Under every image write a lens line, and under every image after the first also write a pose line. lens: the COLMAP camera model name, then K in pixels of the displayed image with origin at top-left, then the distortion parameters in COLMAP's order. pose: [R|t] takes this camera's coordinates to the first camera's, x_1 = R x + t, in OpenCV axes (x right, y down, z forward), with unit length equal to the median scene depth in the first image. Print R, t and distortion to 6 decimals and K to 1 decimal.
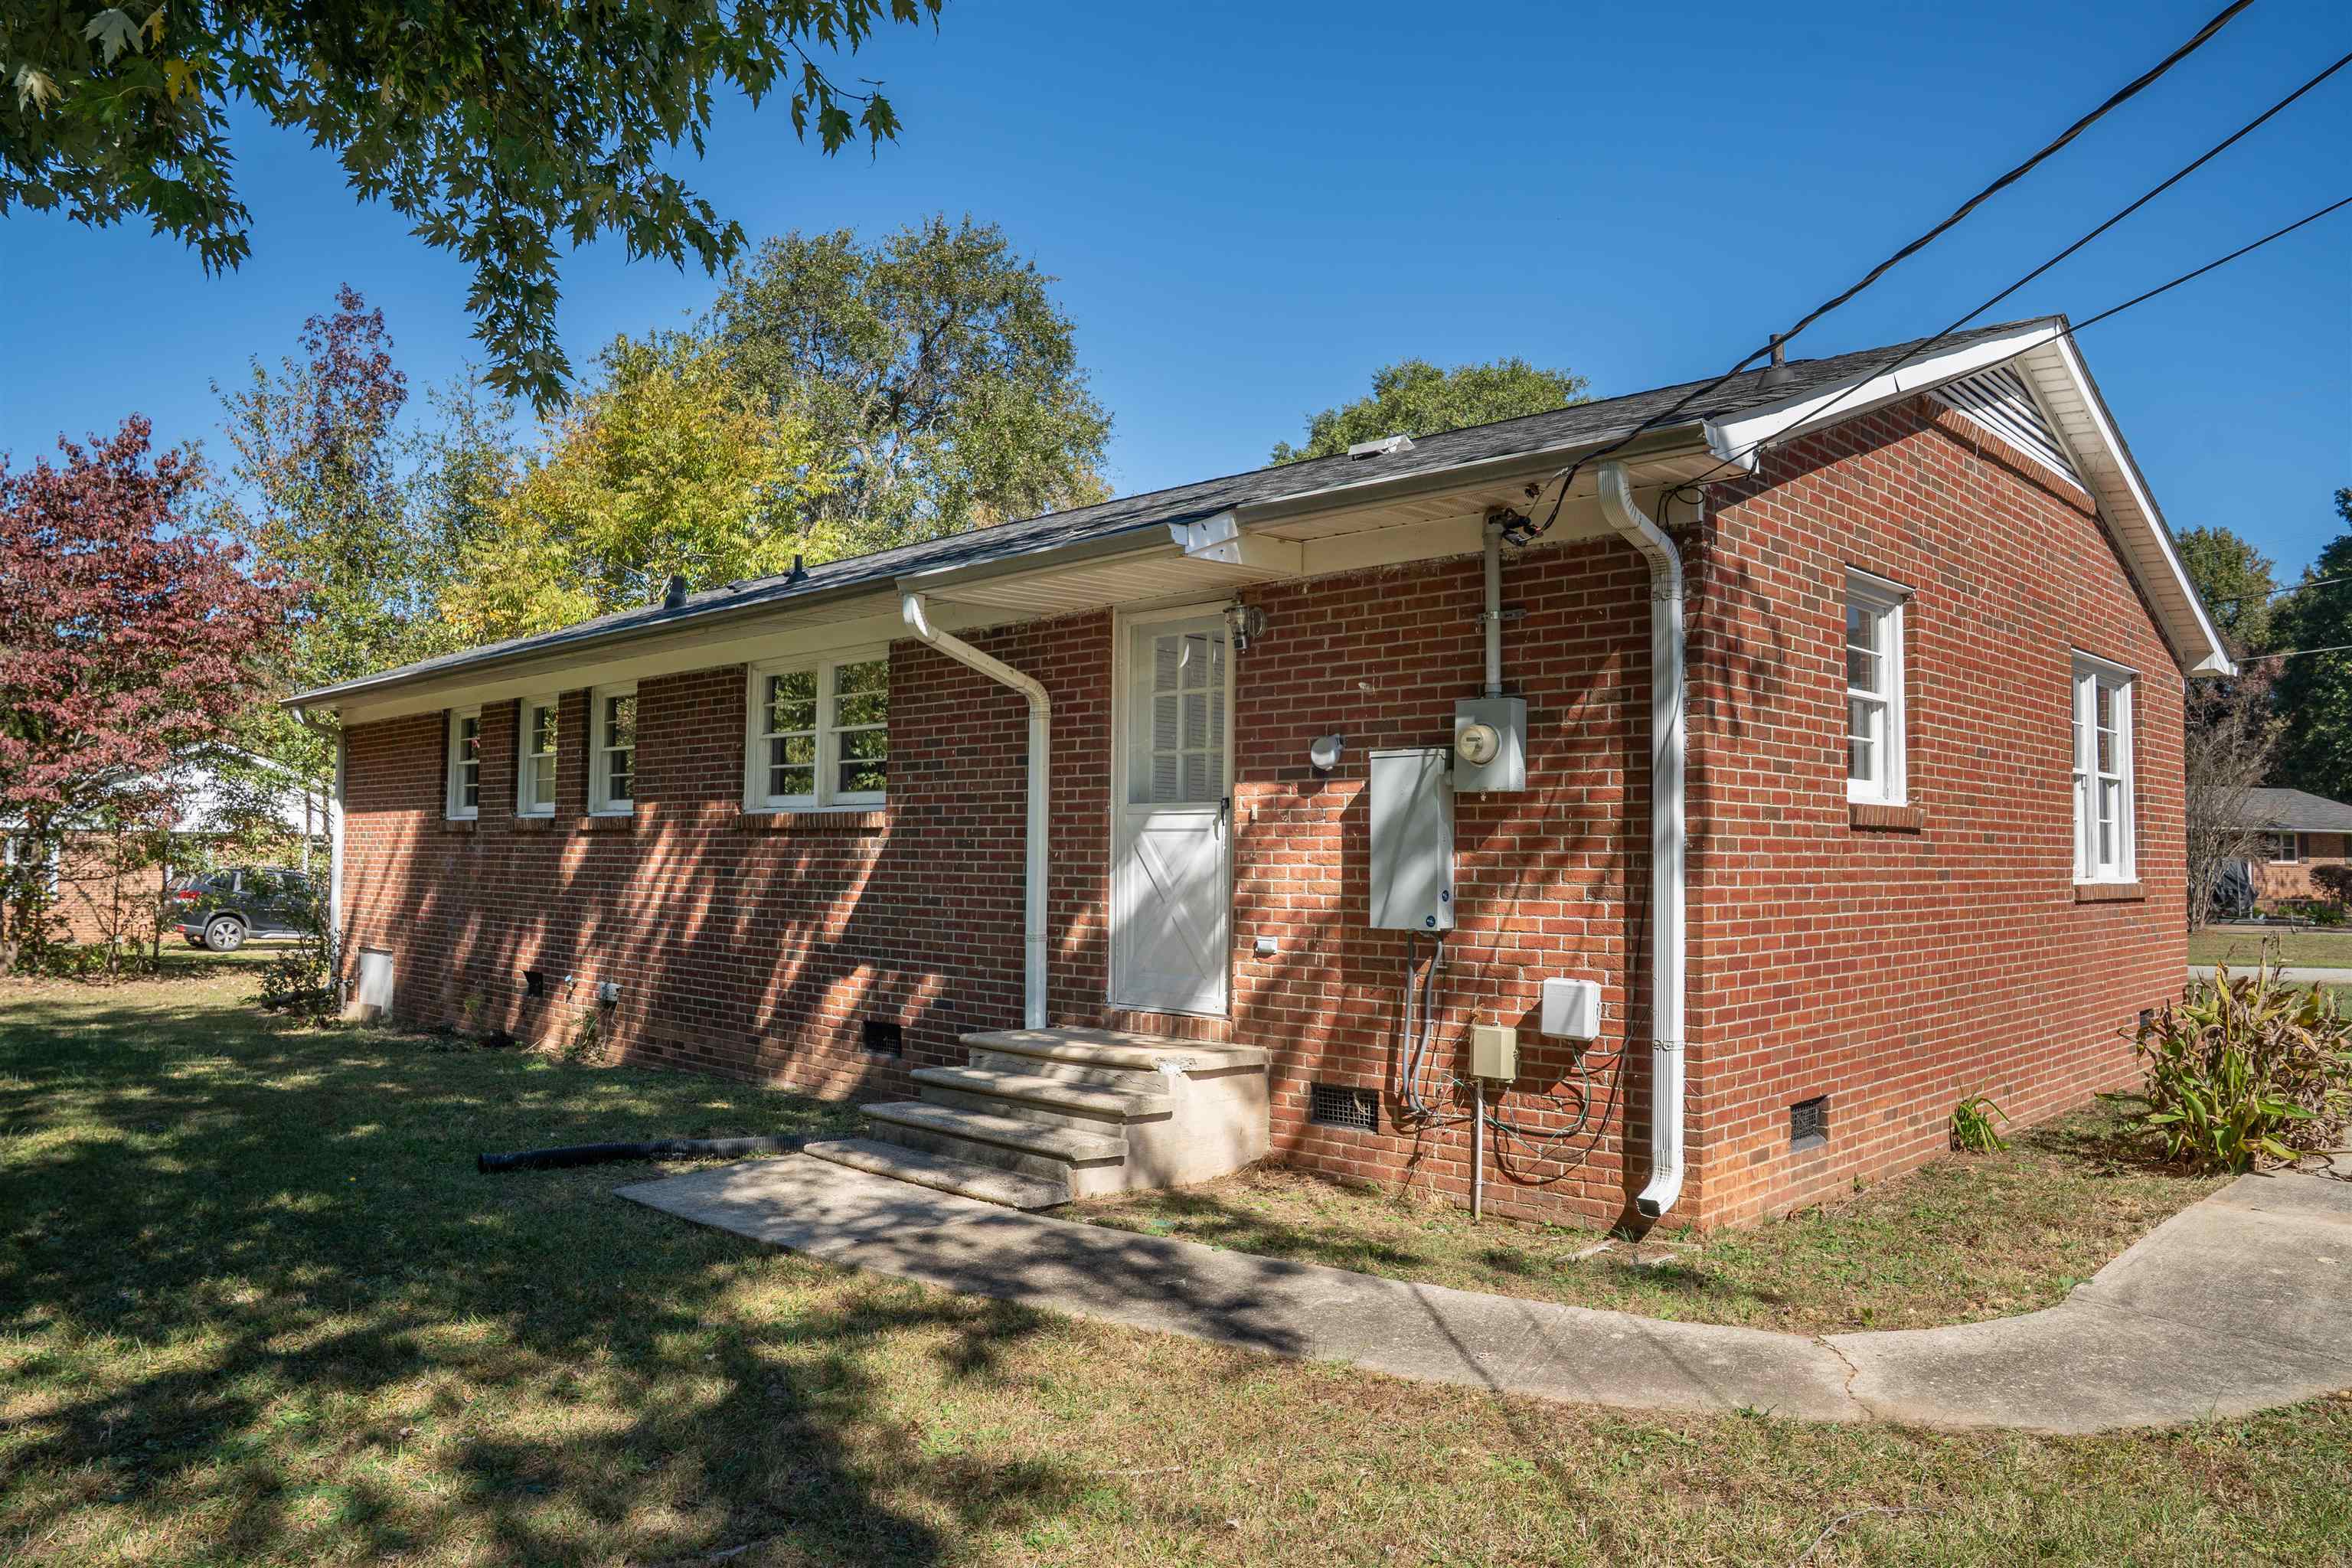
lens RADIAL K [[1654.6, 0, 1174.5], [0, 1654.6, 779.5], [0, 0, 1]] dist [-0.122145, 0.090526]
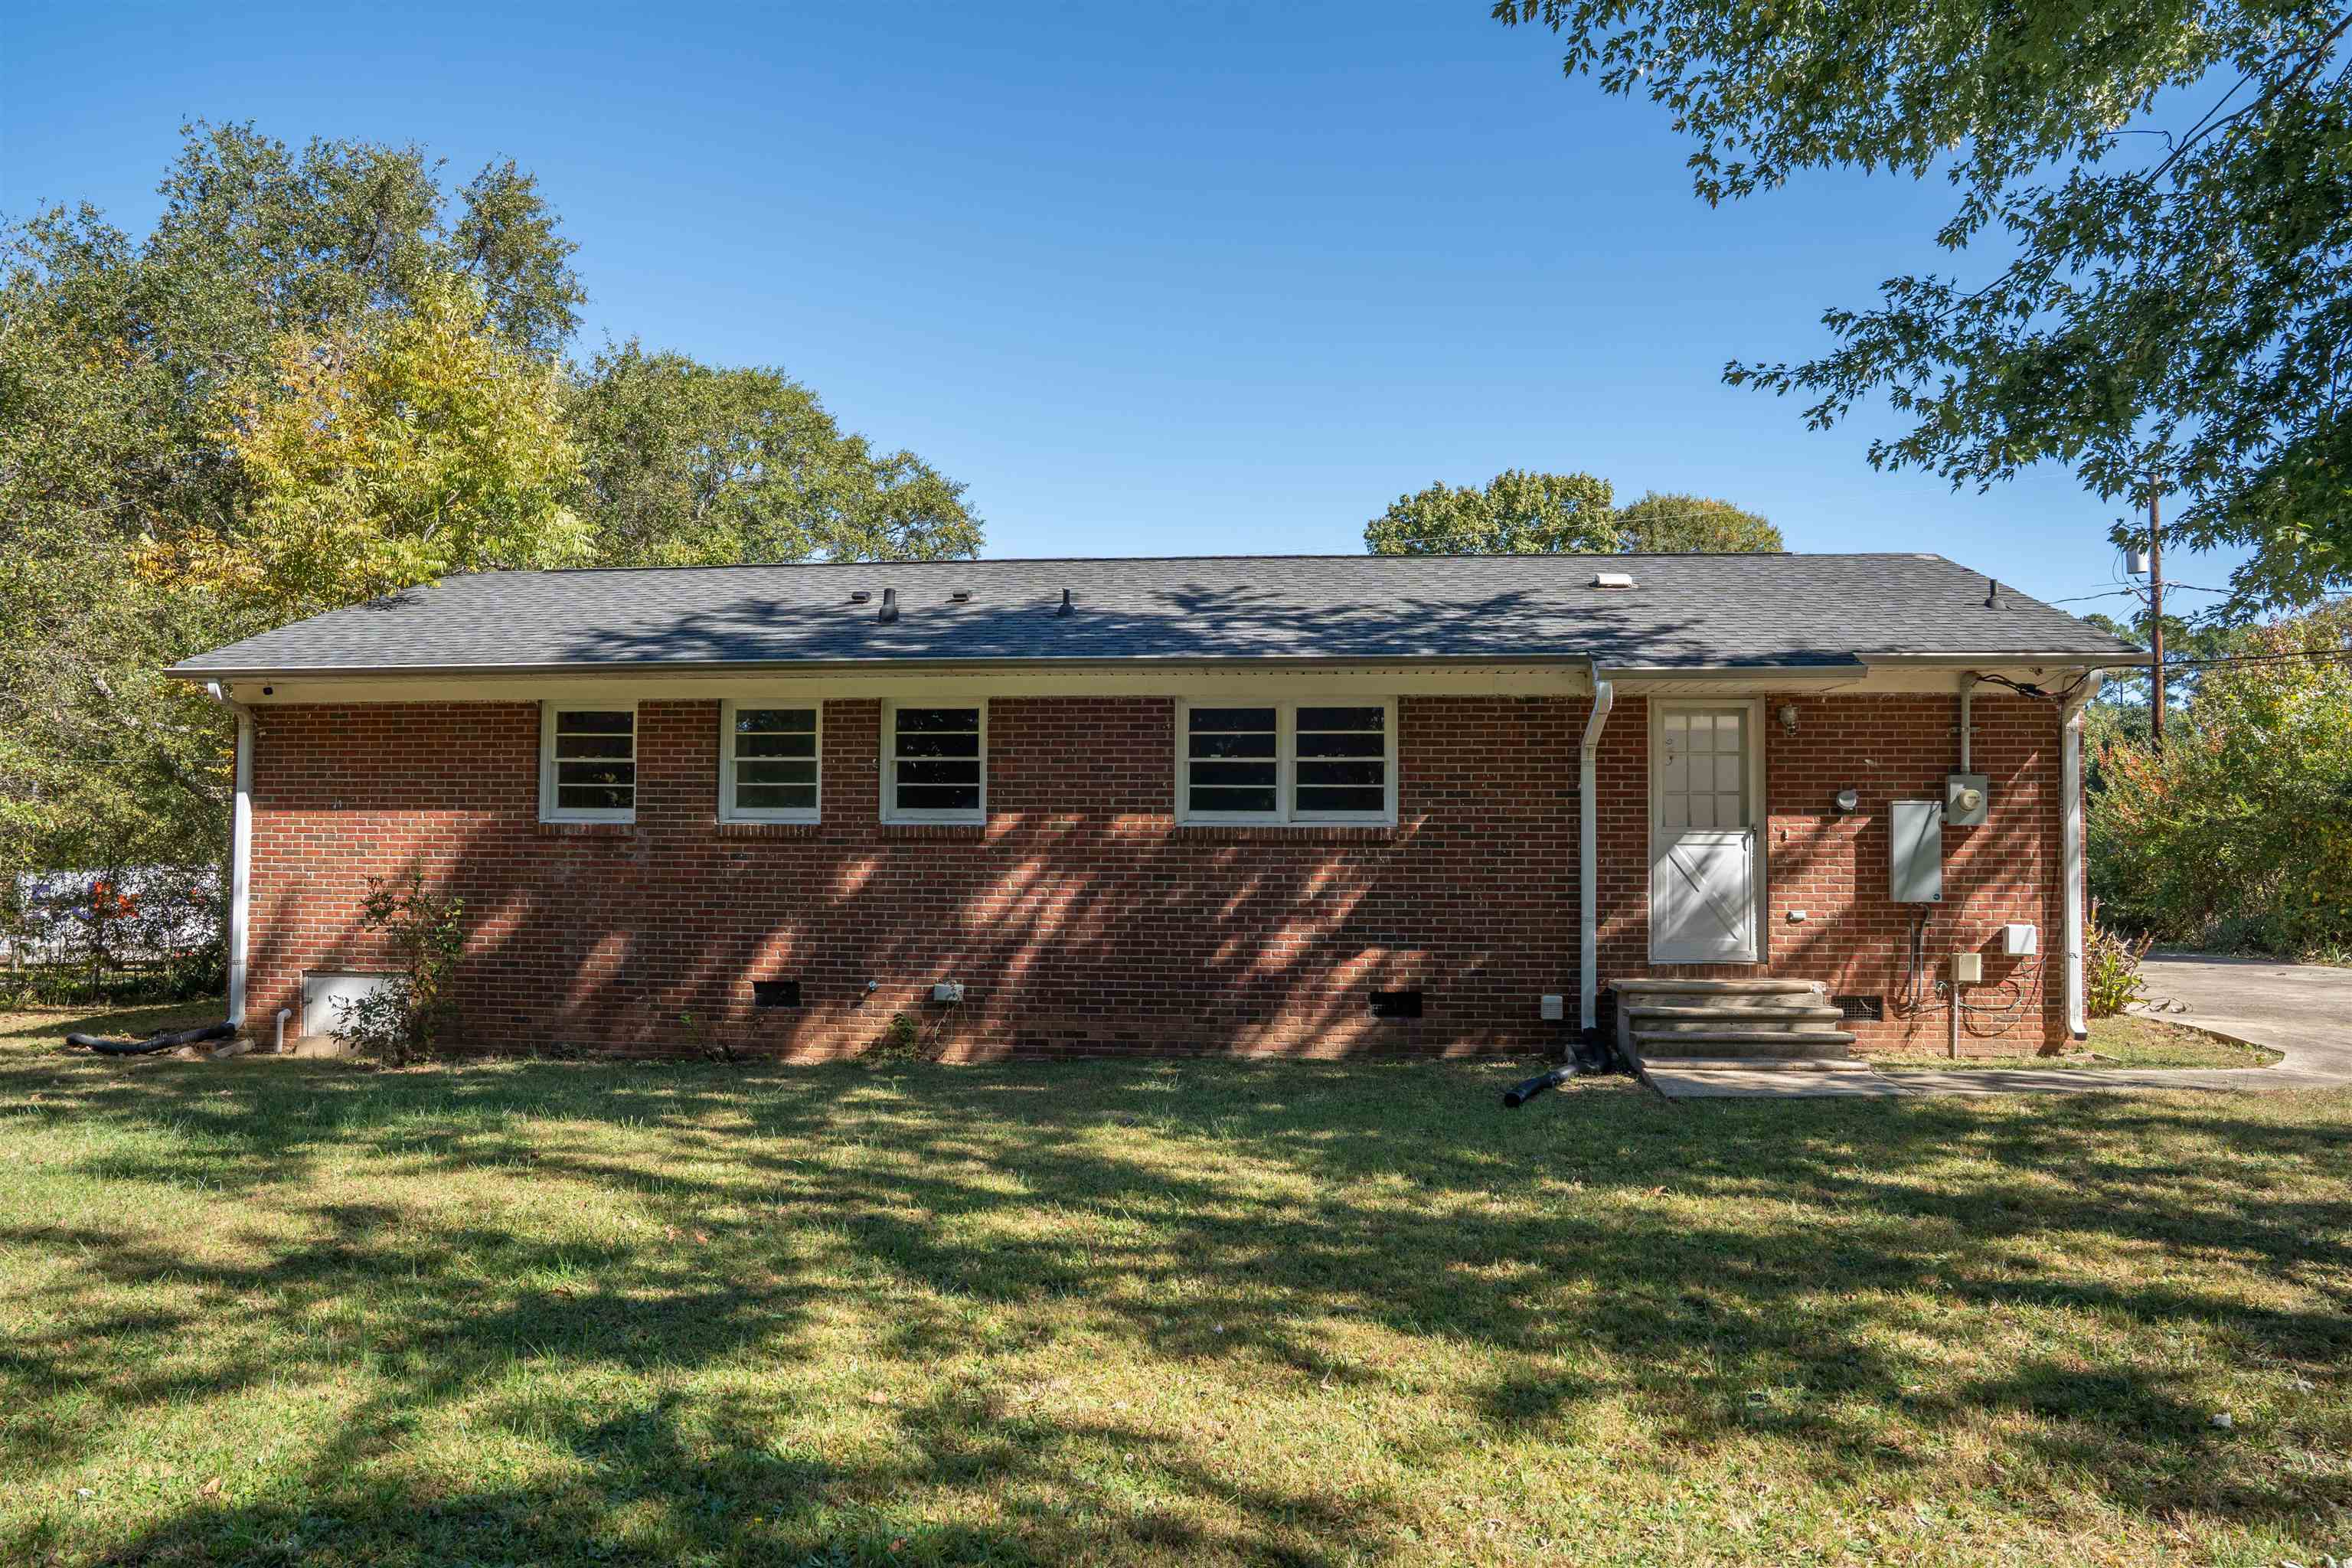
lens RADIAL K [[1654.6, 0, 1170.6], [0, 1654.6, 779.1], [0, 0, 1]] dist [-0.122145, 0.090526]
pose [[0.778186, 0.019440, 0.627733, -1.605934], [-0.027477, 0.999618, 0.003105, -0.025033], [-0.627433, -0.019665, 0.778423, 0.155549]]
